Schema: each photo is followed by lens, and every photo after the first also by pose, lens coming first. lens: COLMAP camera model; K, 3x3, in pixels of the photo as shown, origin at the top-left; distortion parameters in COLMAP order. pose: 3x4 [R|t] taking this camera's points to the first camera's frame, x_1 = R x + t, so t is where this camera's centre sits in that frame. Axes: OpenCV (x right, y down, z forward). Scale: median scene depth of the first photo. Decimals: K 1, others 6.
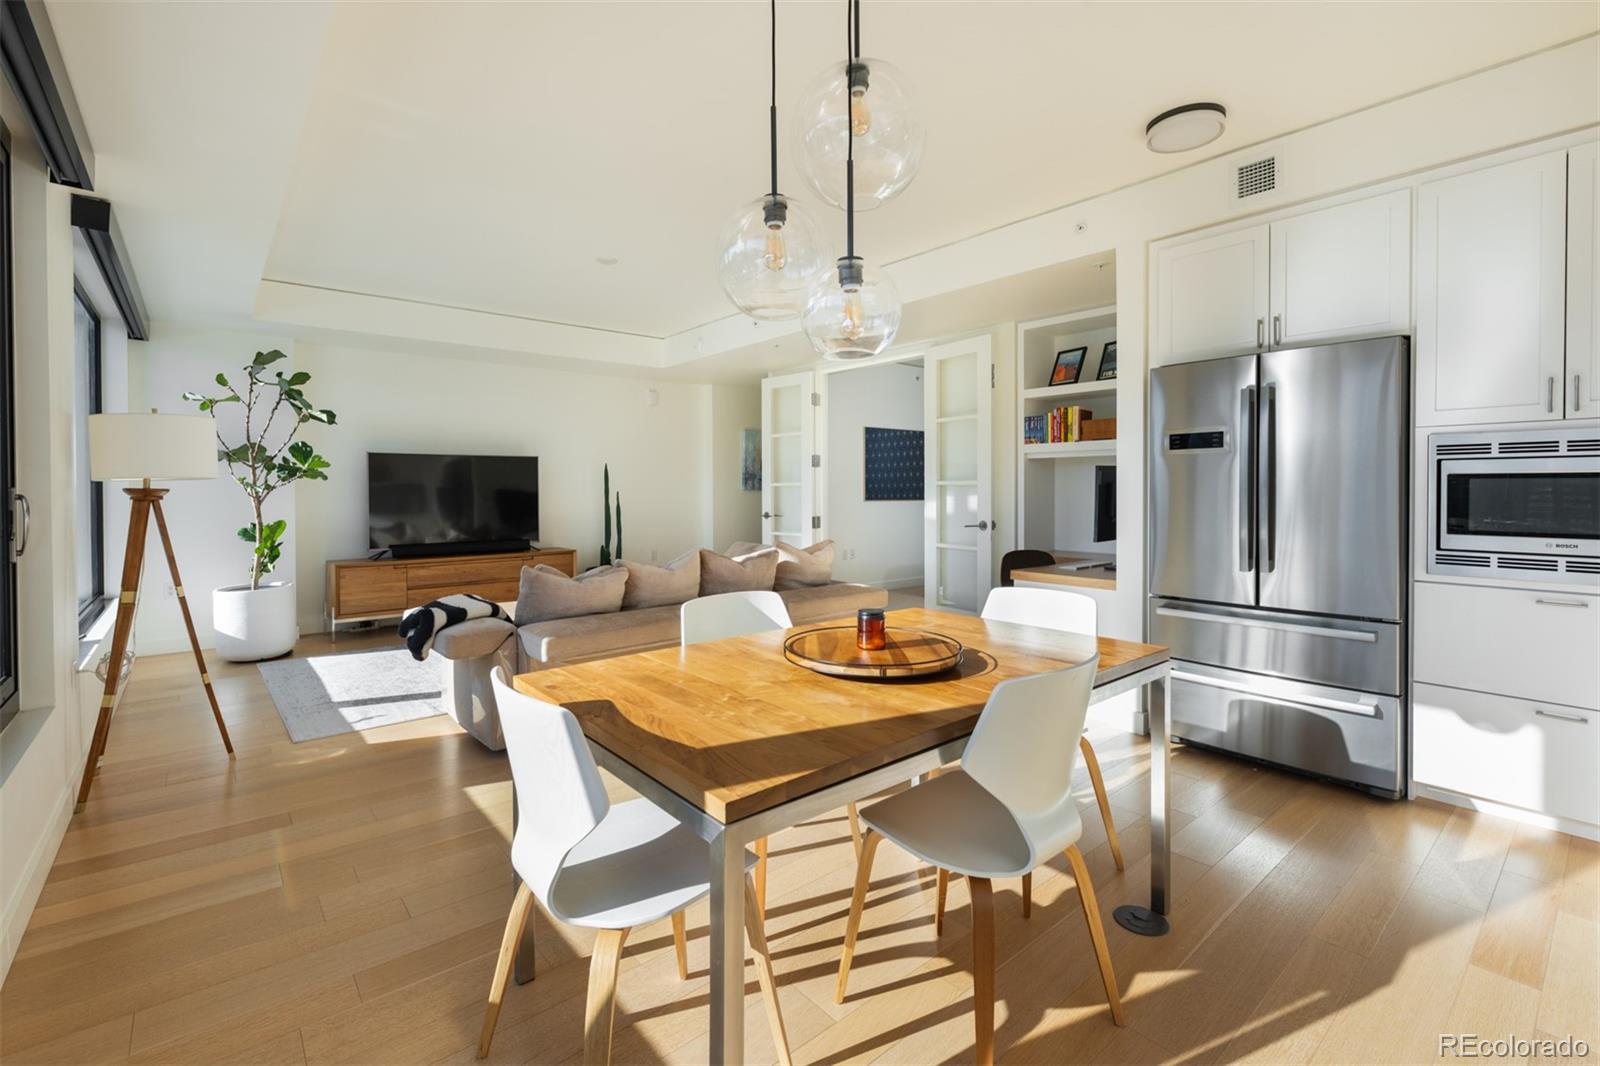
lens RADIAL K [[702.8, 0, 784.5], [0, 702.8, 496.5], [0, 0, 1]] dist [-0.001194, -0.000157]
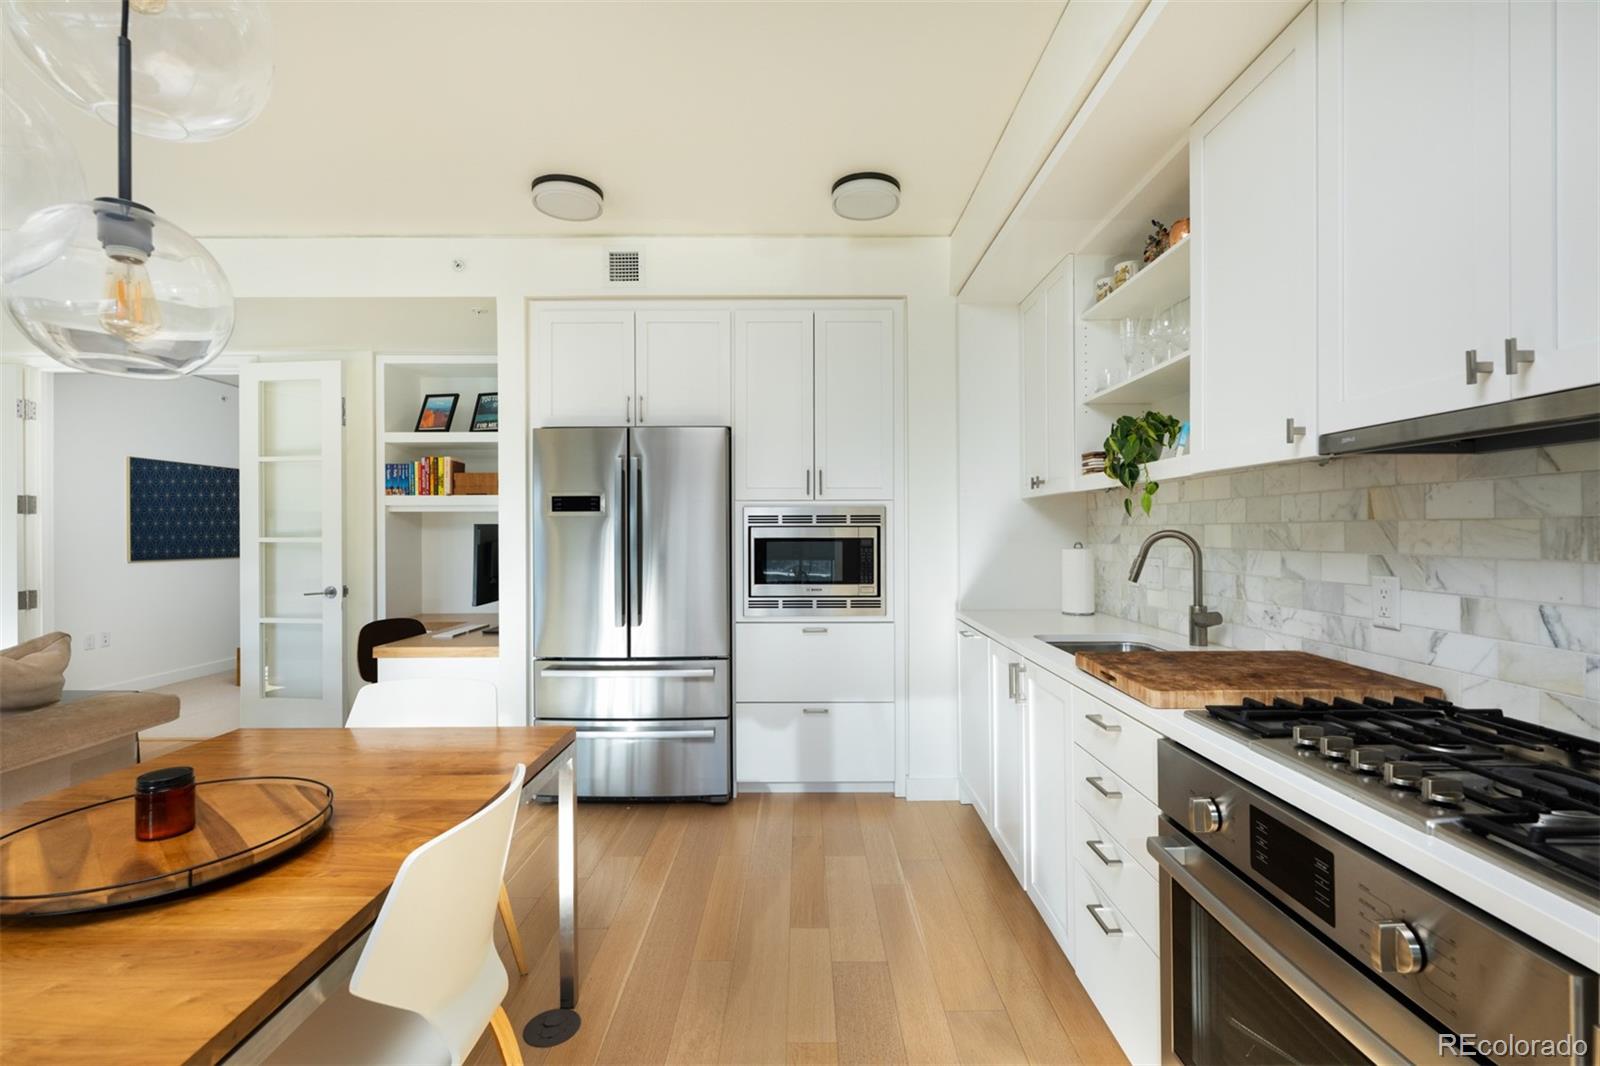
lens RADIAL K [[703.9, 0, 802.3], [0, 703.9, 532.2], [0, 0, 1]] dist [-0.001235, 0.000062]
pose [[0.636389, 0.000786, 0.771368, 0.000134], [0.010826, 0.999892, -0.009951, -0.014750], [-0.771292, 0.014684, 0.636312, 0.054878]]
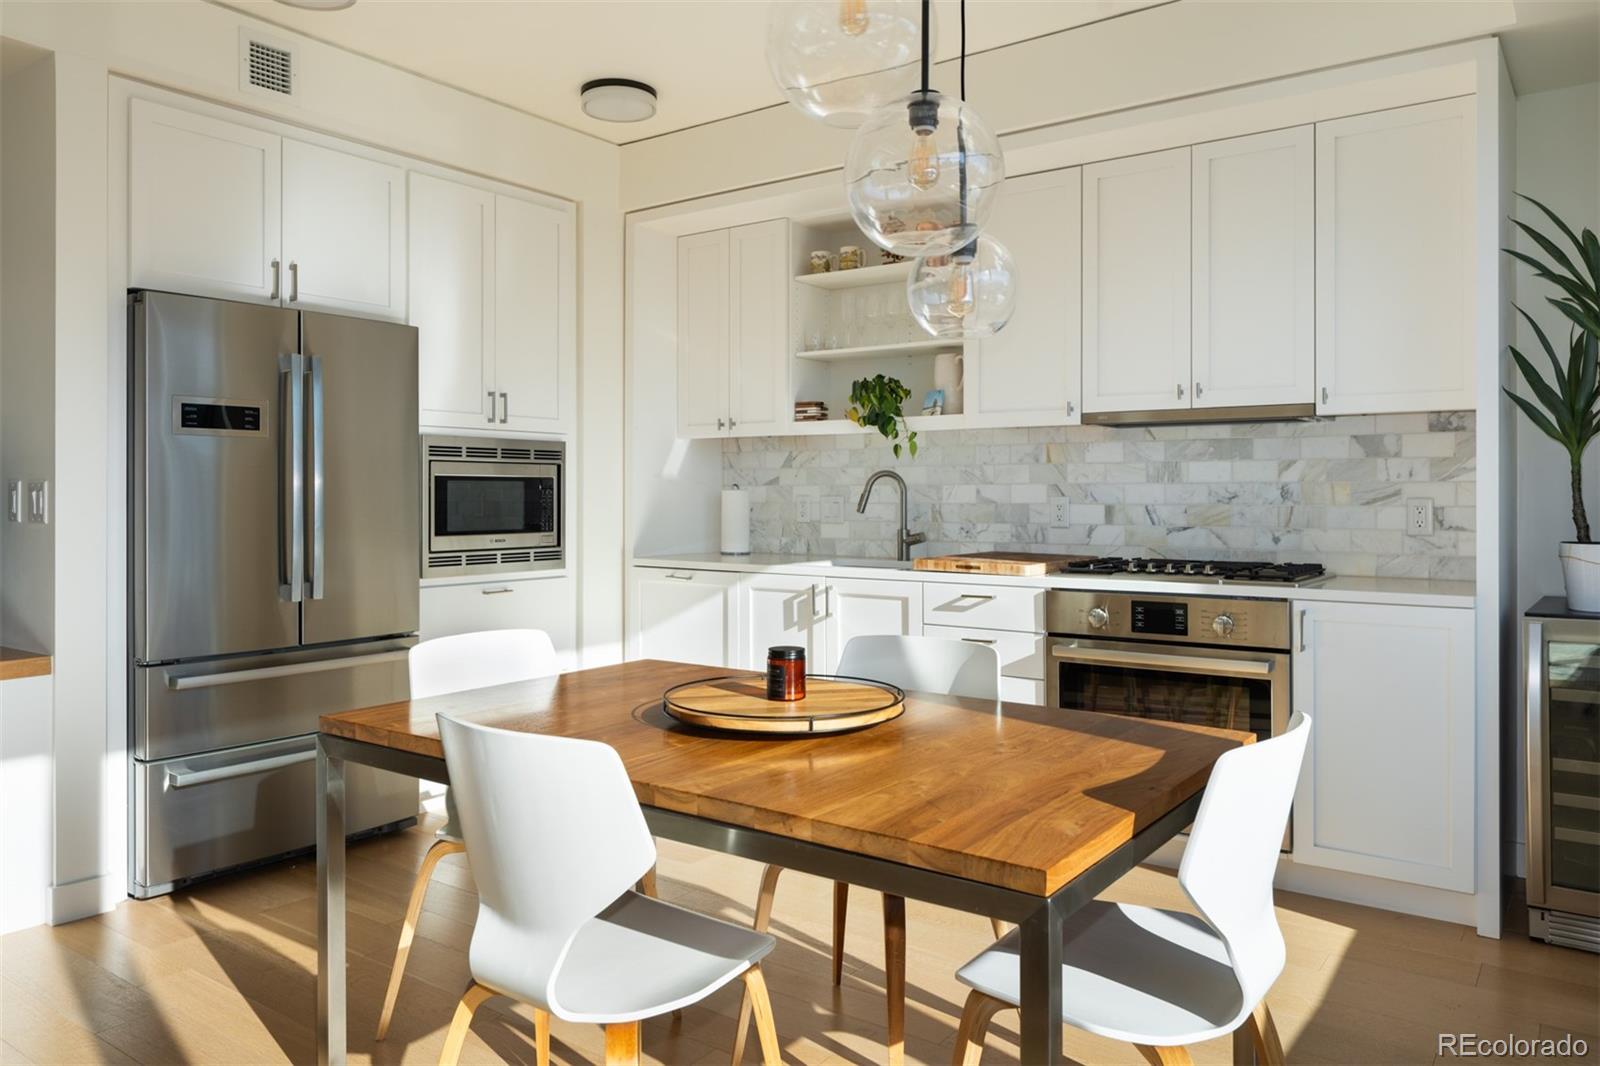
lens RADIAL K [[1126.4, 0, 799.9], [0, 1126.4, 490.8], [0, 0, 1]] dist [-0.004042, -0.001723]
pose [[-0.246844, 0.006594, 0.969033, -0.368441], [0.012669, 0.999913, -0.003577, 0.001033], [-0.968973, 0.011393, -0.246906, 0.458925]]
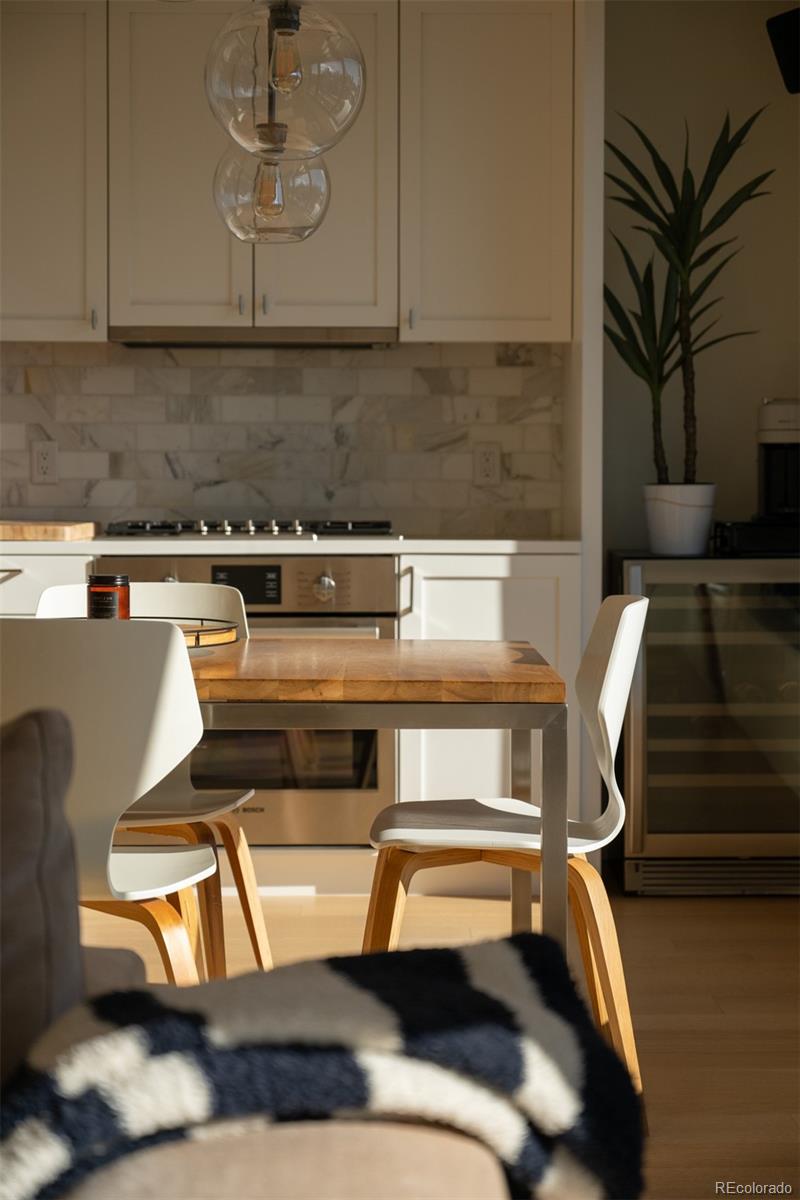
lens RADIAL K [[2217.3, 0, 400.0], [0, 2217.3, 600.0], [0, 0, 1]] dist [0.039473, 0.038137]
pose [[-0.775069, -0.028377, 0.631239, -0.508698], [0.008700, 0.998417, 0.055565, 0.026218], [-0.631816, 0.048558, -0.773596, 0.880076]]
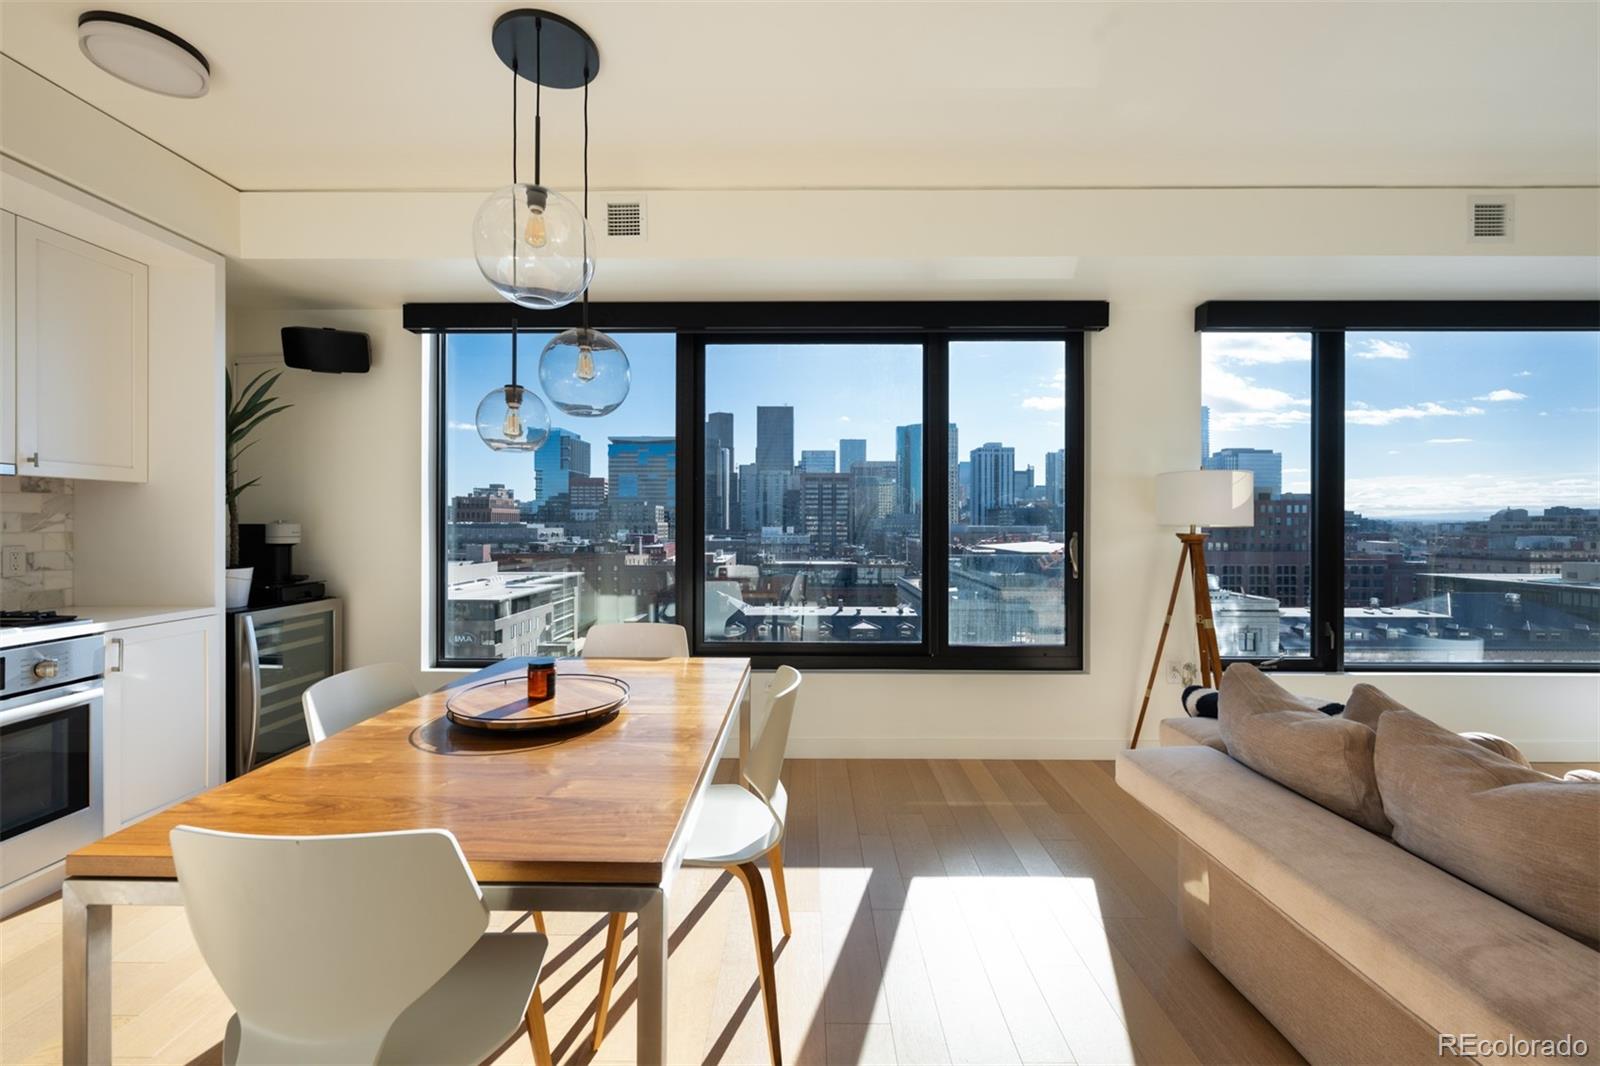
lens RADIAL K [[657.7, 0, 803.1], [0, 657.7, 525.9], [0, 0, 1]] dist [-0.000939, -0.000025]
pose [[-0.643570, 0.005439, -0.765368, 0.224685], [-0.008610, 0.999860, 0.014345, -0.019995], [0.765339, 0.015822, -0.643433, 0.691696]]
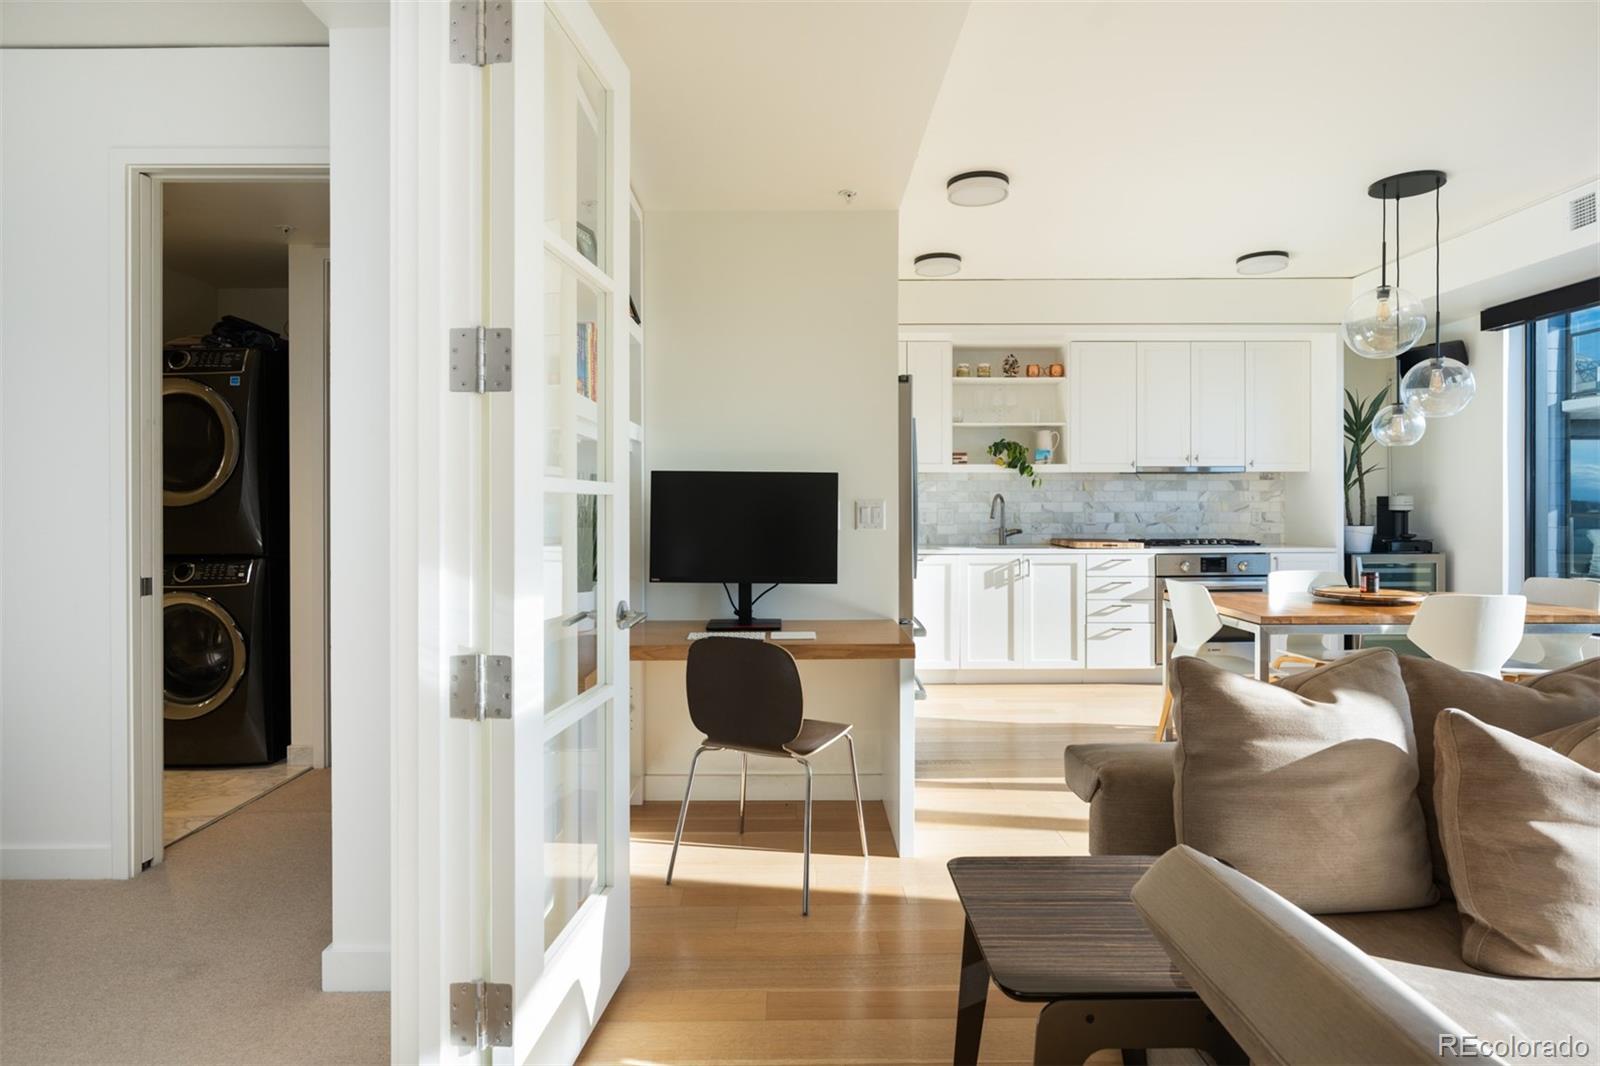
lens RADIAL K [[863.9, 0, 794.4], [0, 863.9, 510.2], [0, 0, 1]] dist [-0.004765, -0.000854]
pose [[-0.772900, 0.001571, 0.634526, -0.049073], [0.012972, 0.999827, 0.013326, -0.015060], [-0.634396, 0.018531, -0.772786, 1.302373]]
